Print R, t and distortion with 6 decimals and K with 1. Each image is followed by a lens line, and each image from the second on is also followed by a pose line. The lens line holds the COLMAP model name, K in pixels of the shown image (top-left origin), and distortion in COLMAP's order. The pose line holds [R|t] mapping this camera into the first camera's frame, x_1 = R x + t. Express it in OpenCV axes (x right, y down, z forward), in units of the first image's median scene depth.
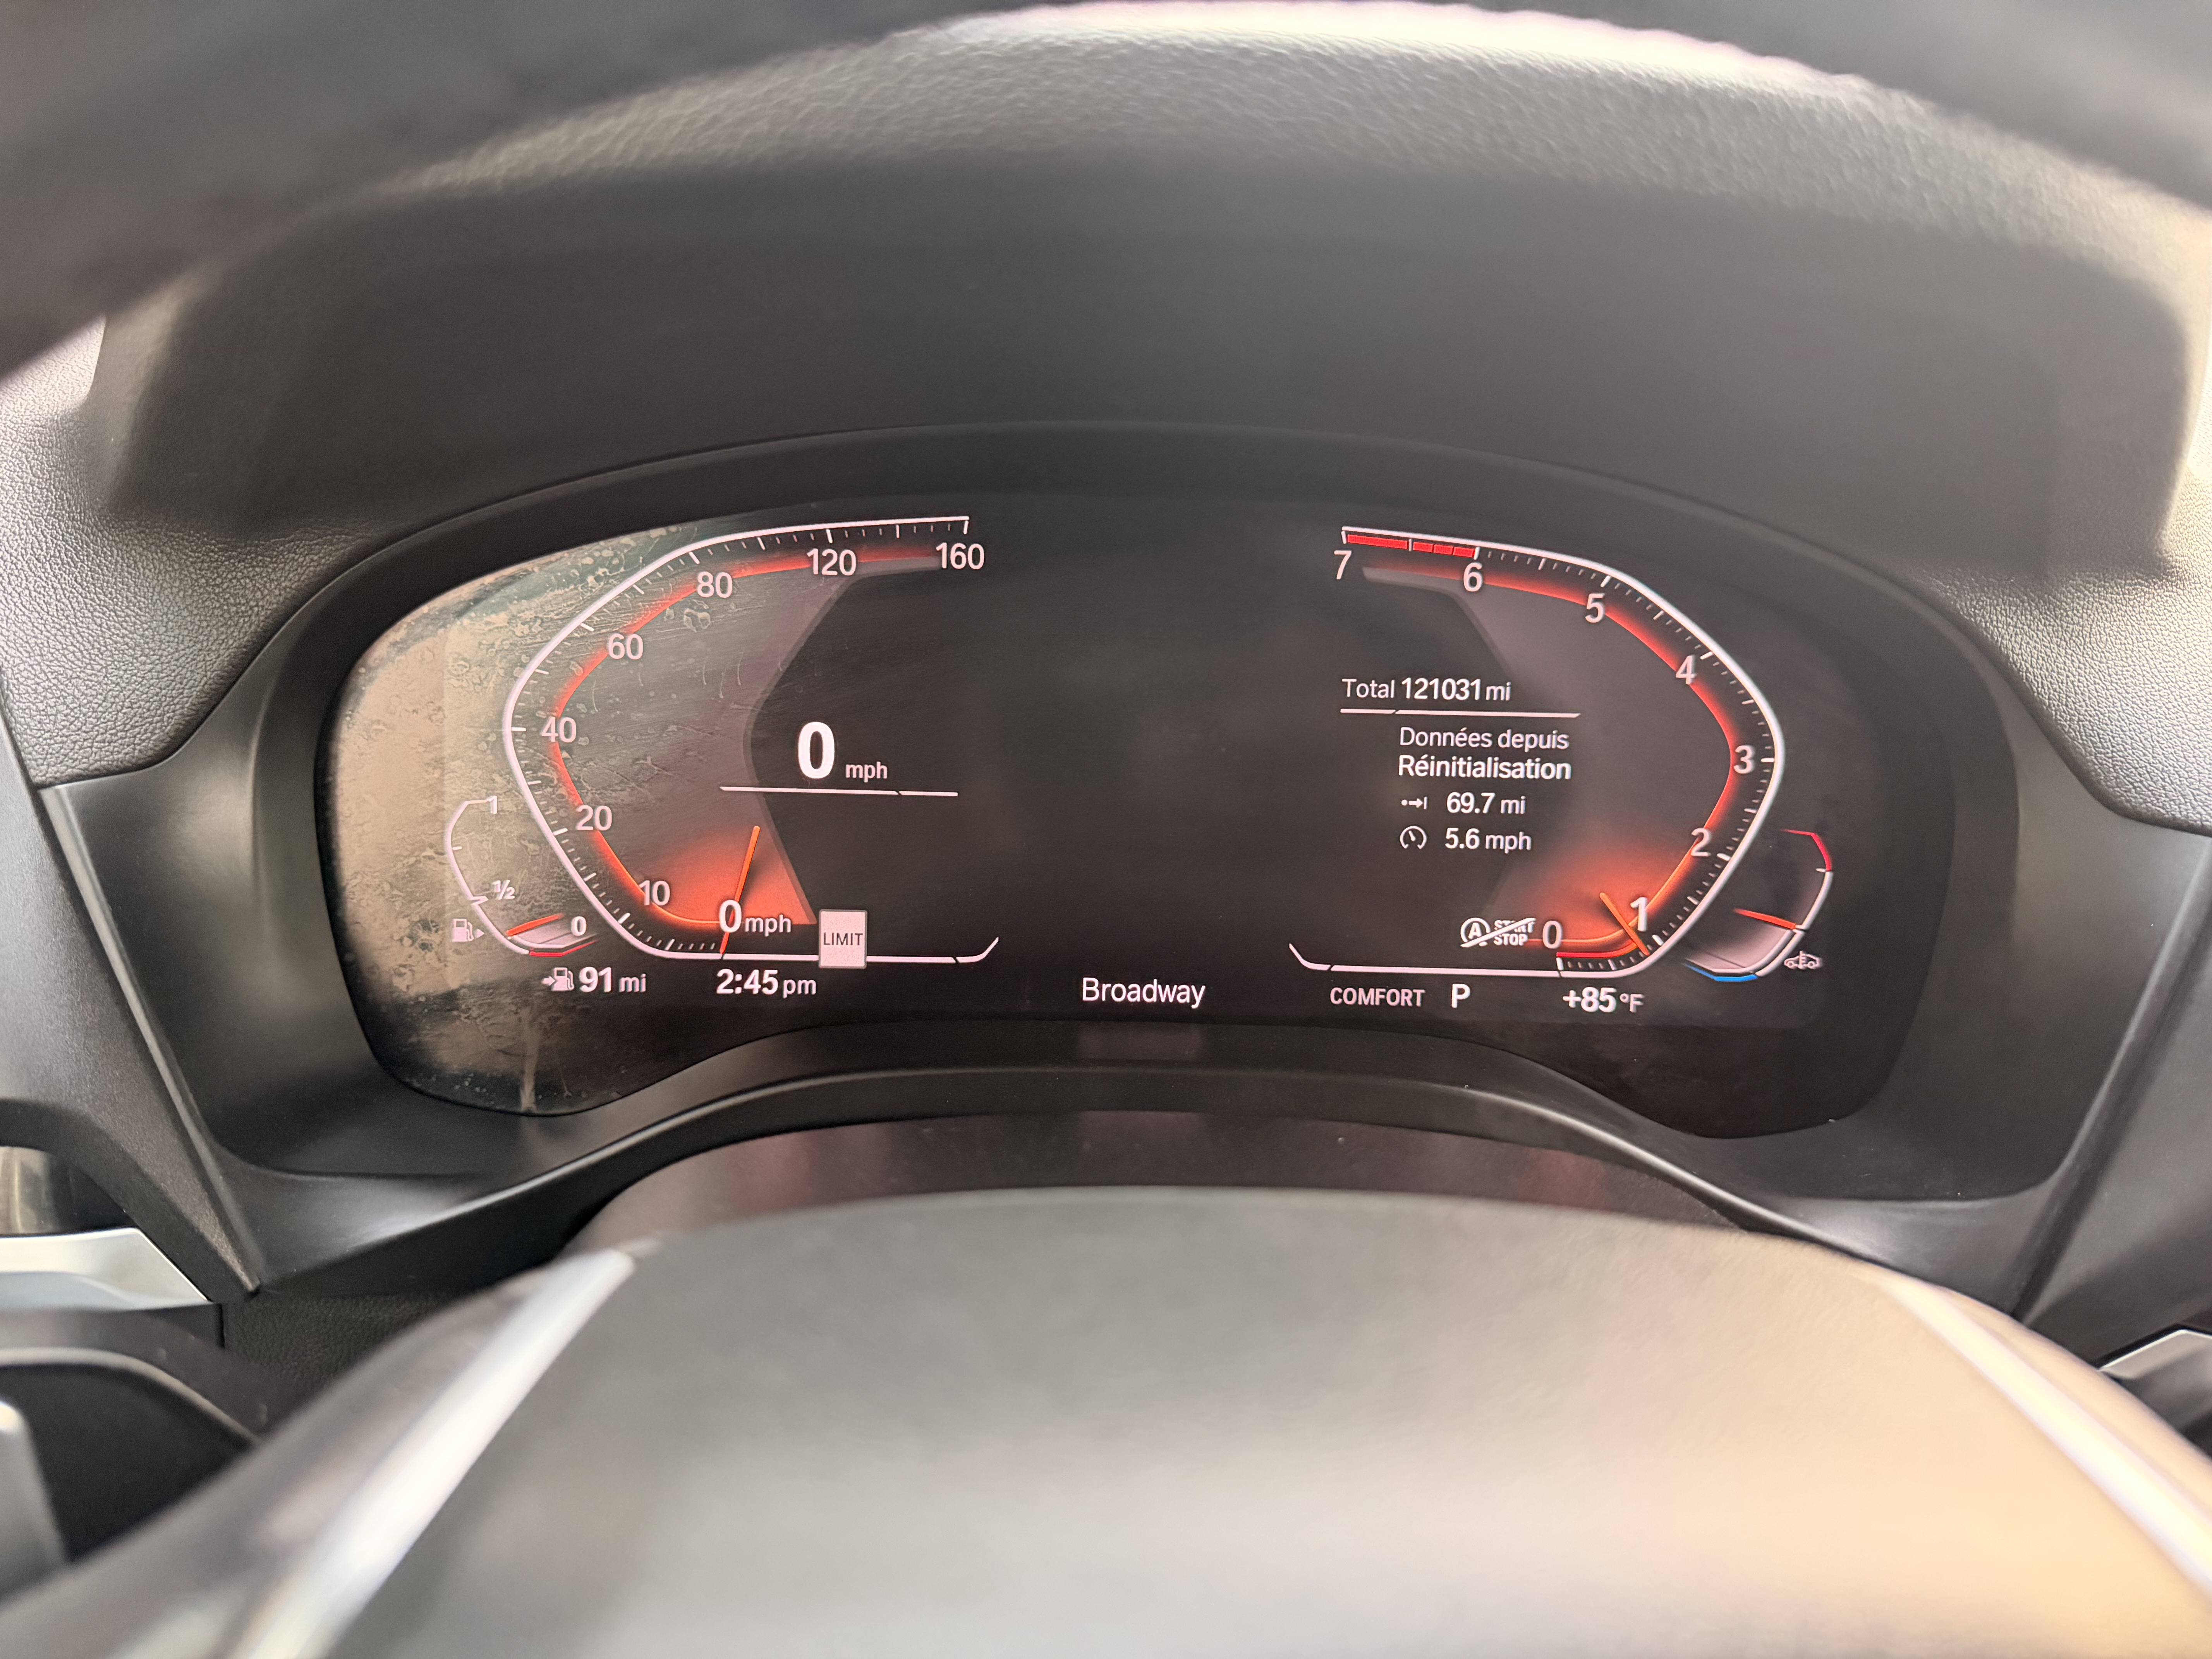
lens RADIAL K [[1575.7, 0, 1104.0], [0, 1575.7, 835.3], [0, 0, 1]] dist [0.028819, -0.028845]
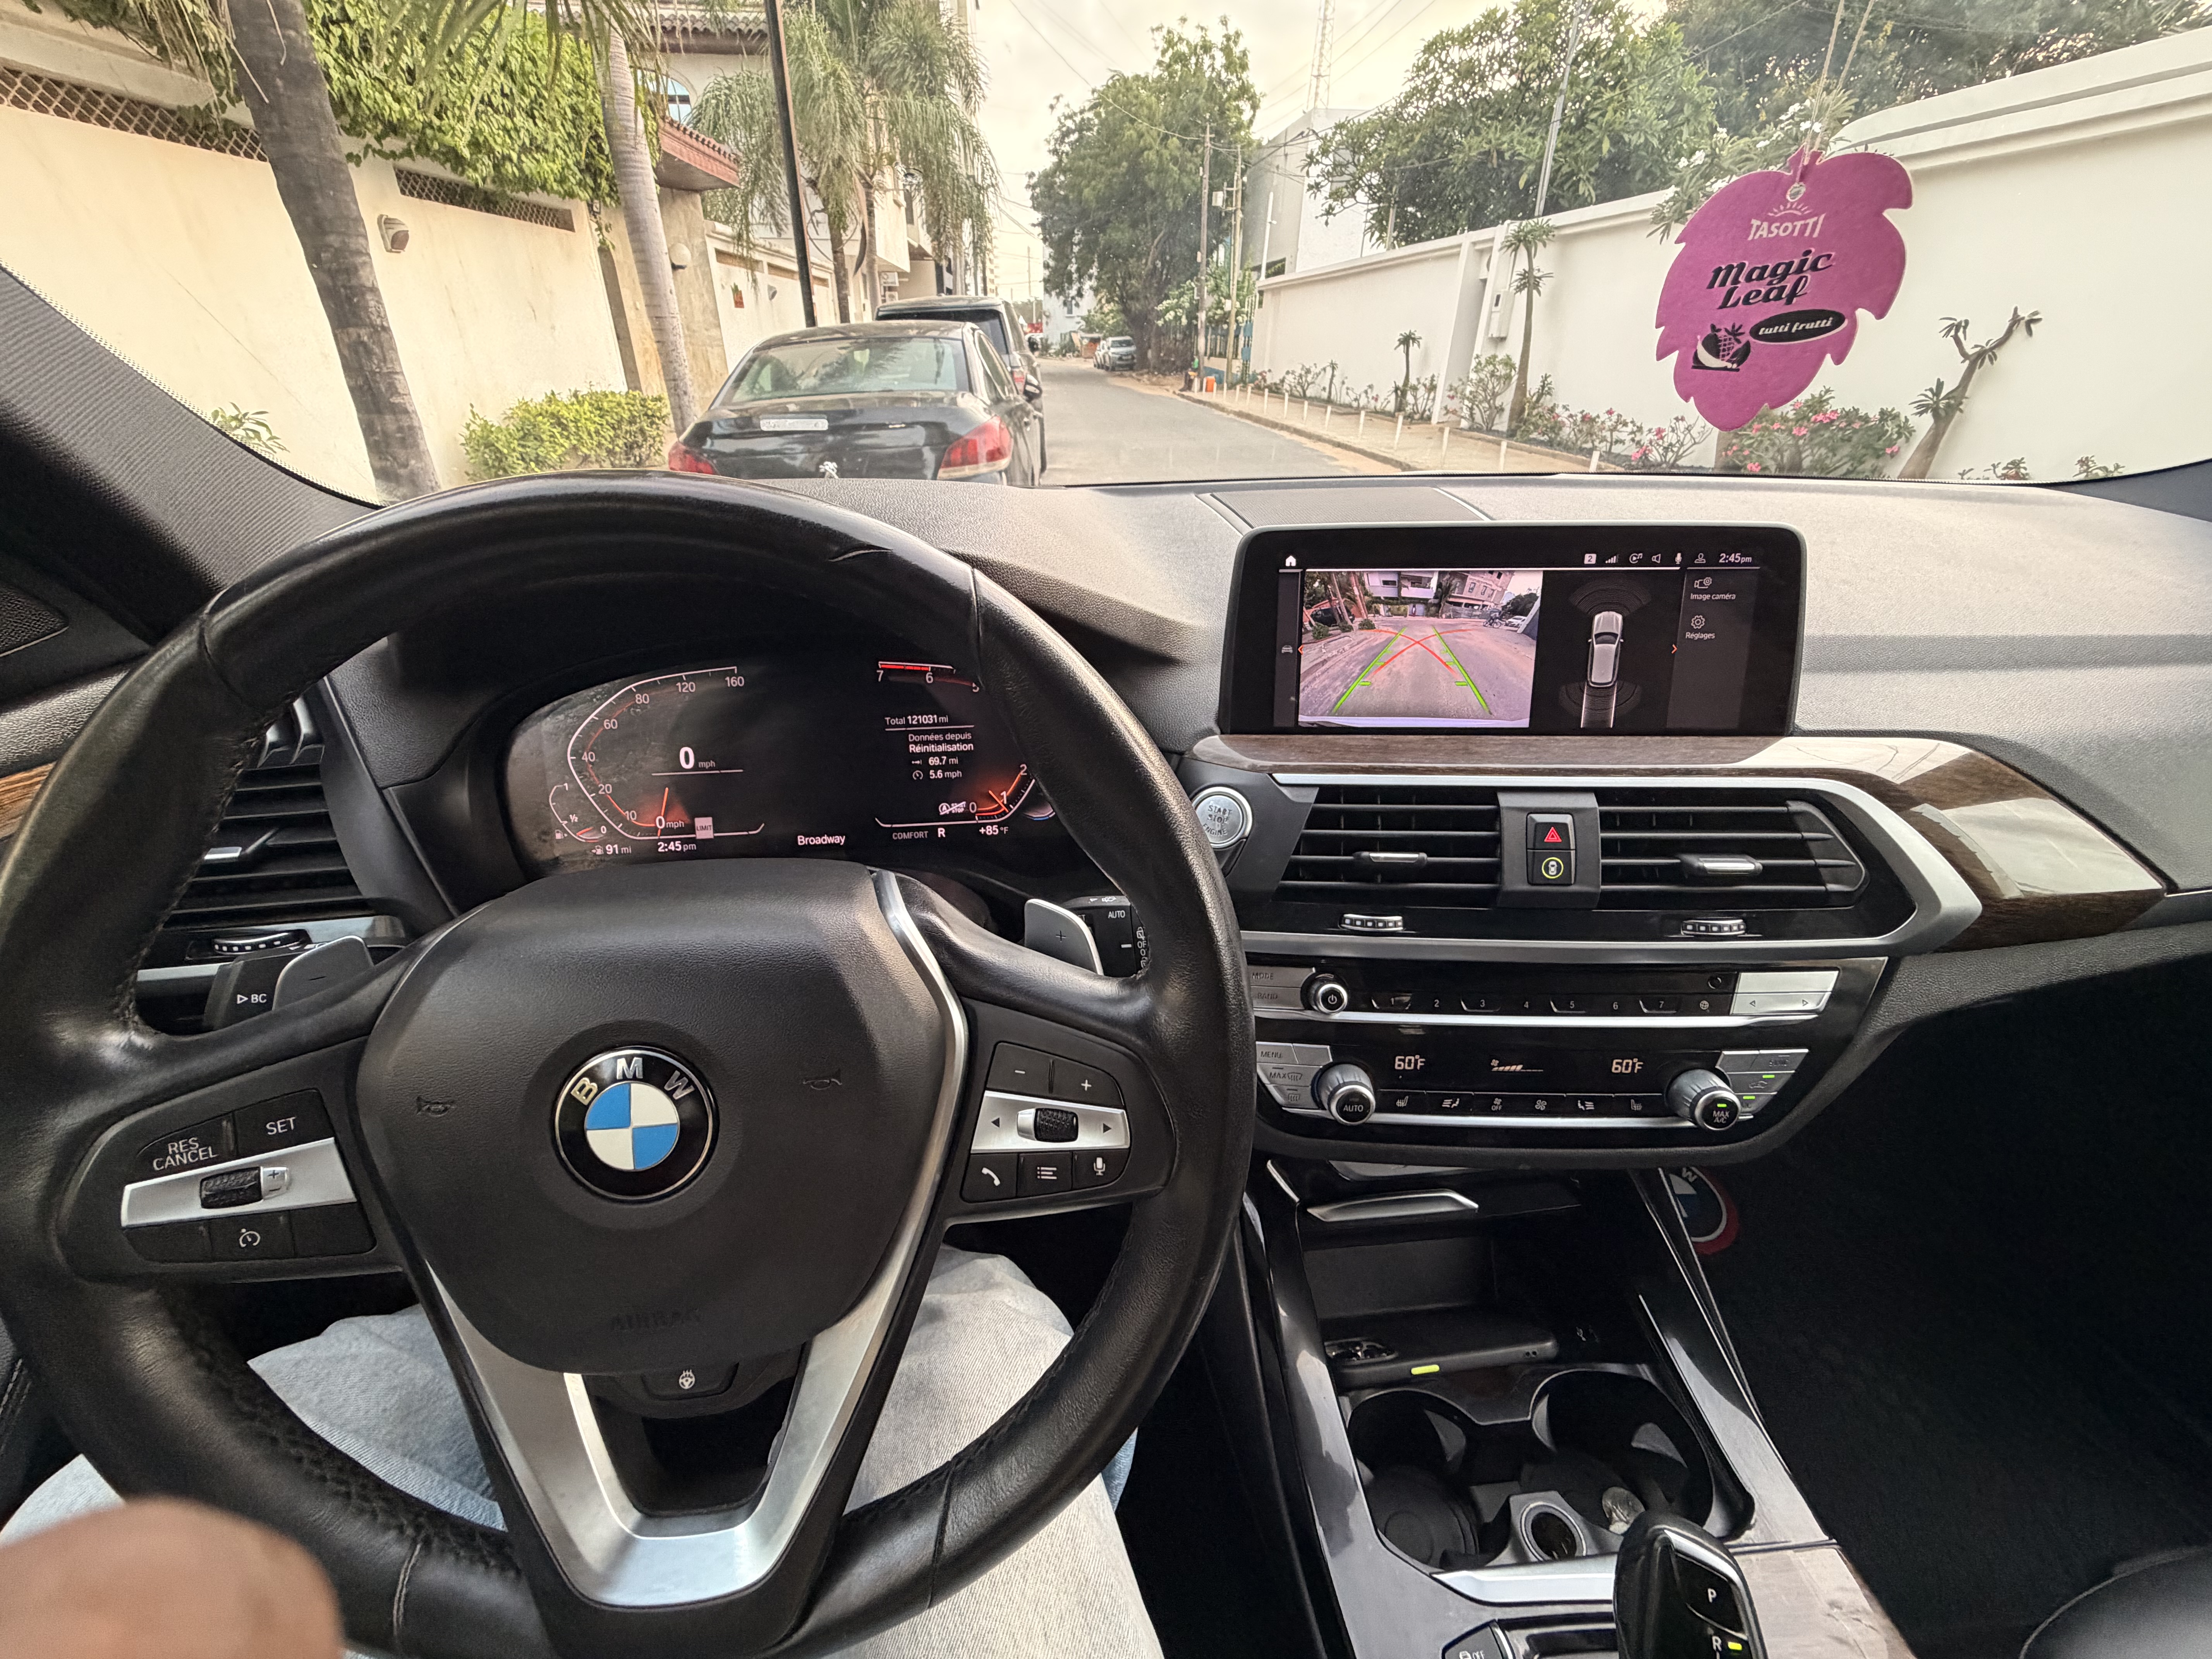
lens RADIAL K [[885.4, 0, 1106.3], [0, 885.4, 814.9], [0, 0, 1]] dist [0.002752, -0.000023]
pose [[0.996900, -0.070450, 0.035038, 0.462363], [0.069567, 0.997243, 0.025805, 0.052704], [-0.036759, -0.023288, 0.999053, -0.524735]]
